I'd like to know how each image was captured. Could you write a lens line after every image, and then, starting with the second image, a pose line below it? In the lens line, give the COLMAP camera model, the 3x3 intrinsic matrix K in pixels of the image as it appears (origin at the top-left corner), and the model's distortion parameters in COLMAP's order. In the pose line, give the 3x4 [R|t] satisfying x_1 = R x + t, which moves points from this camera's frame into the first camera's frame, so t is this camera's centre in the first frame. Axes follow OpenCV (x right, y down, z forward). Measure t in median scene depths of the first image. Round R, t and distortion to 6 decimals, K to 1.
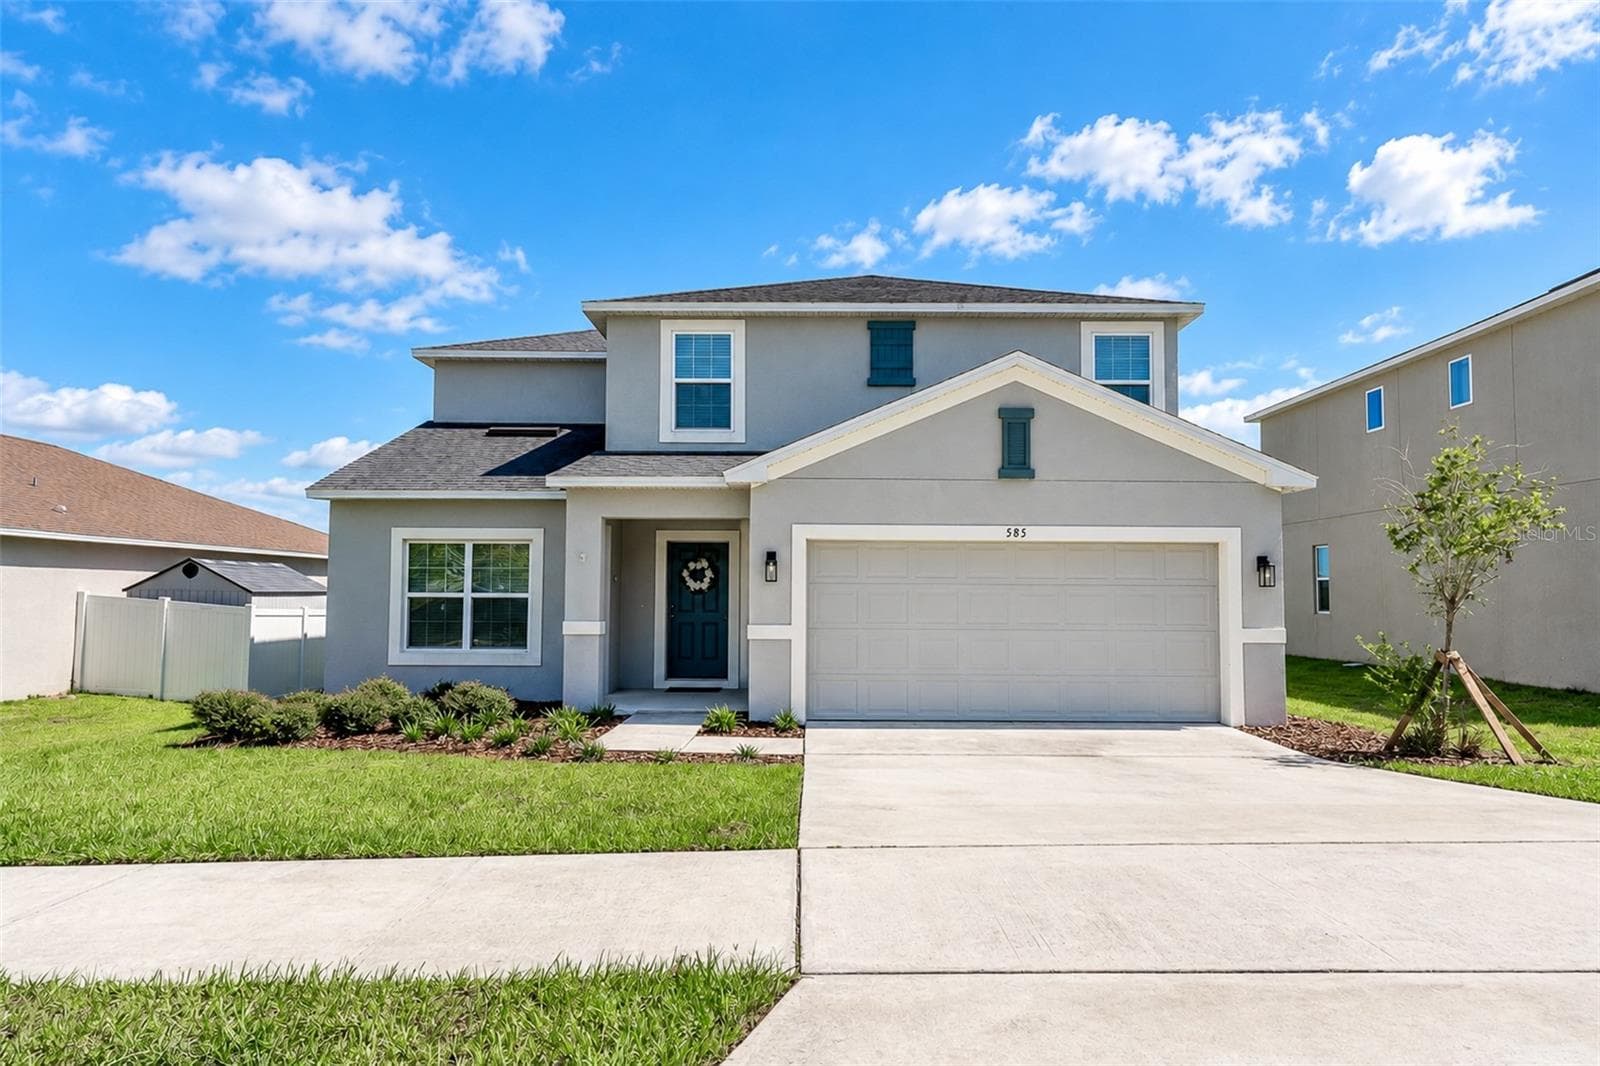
lens RADIAL K [[932.3, 0, 804.4], [0, 932.3, 534.1], [0, 0, 1]] dist [0.007777, -0.000623]
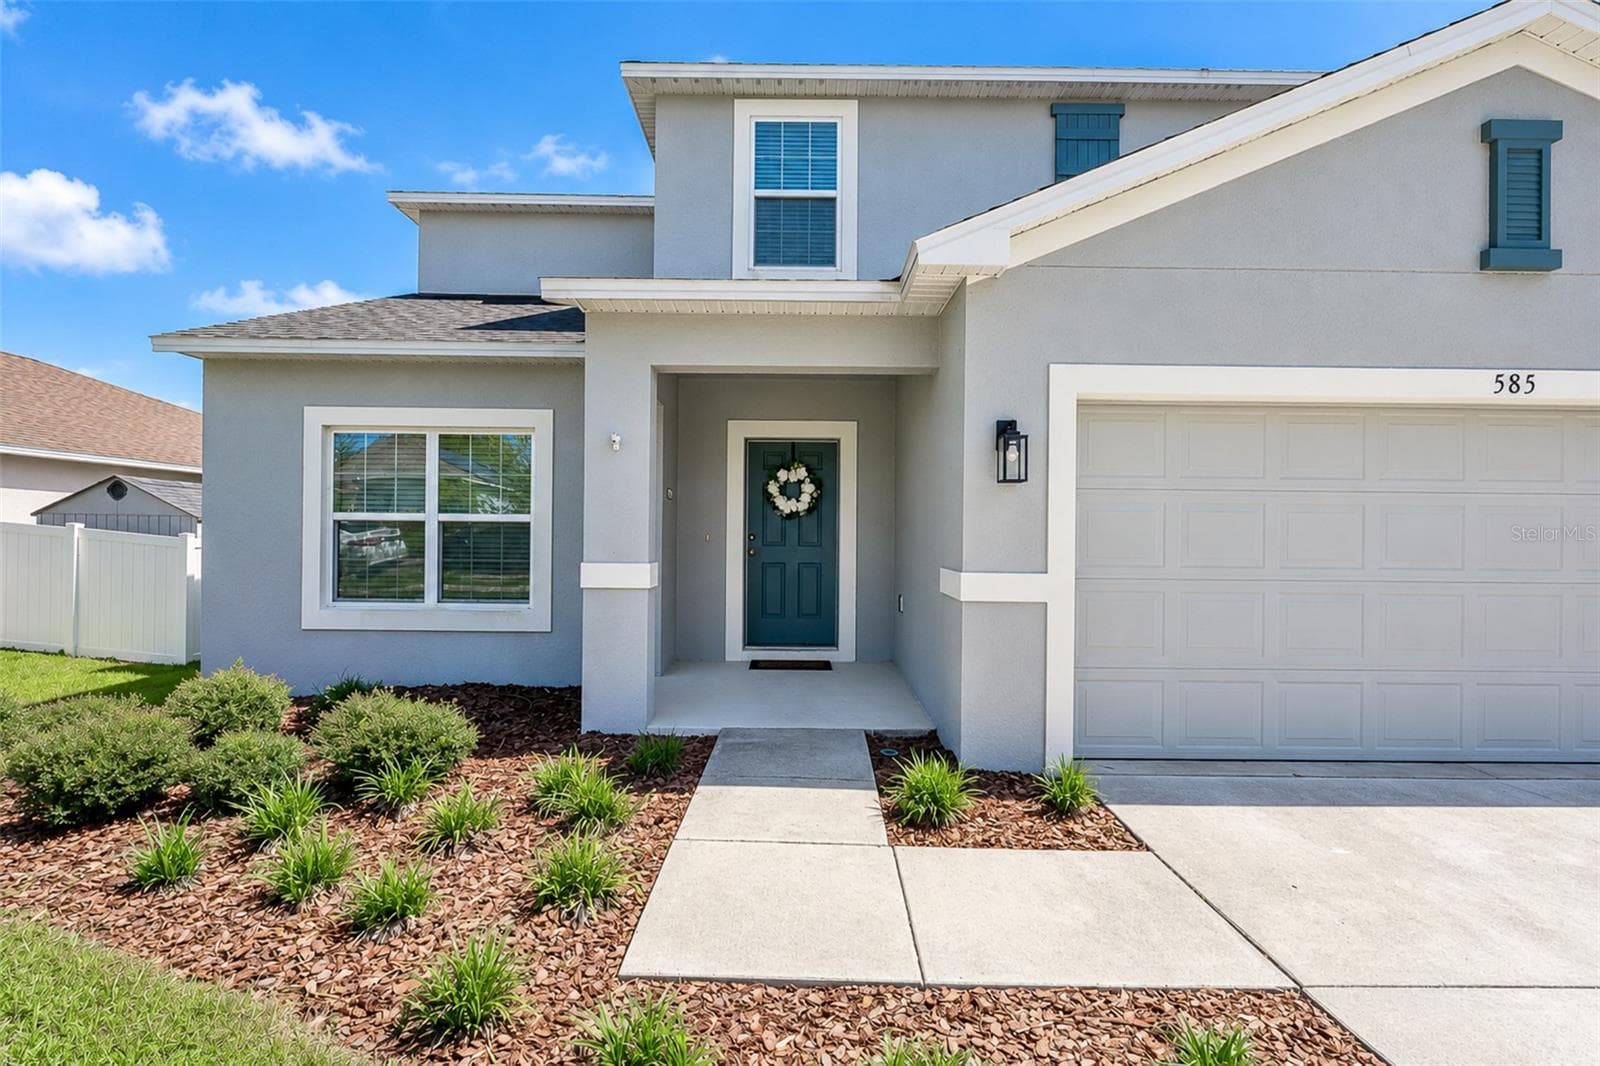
lens RADIAL K [[719.5, 0, 799.5], [0, 719.5, 529.8], [0, 0, 1]] dist [-0.000548, 0.000451]
pose [[0.999976, 0.004568, 0.005286, -0.114473], [-0.004874, 0.998225, 0.059354, 0.042660], [-0.005006, -0.059378, 0.998223, 0.501965]]
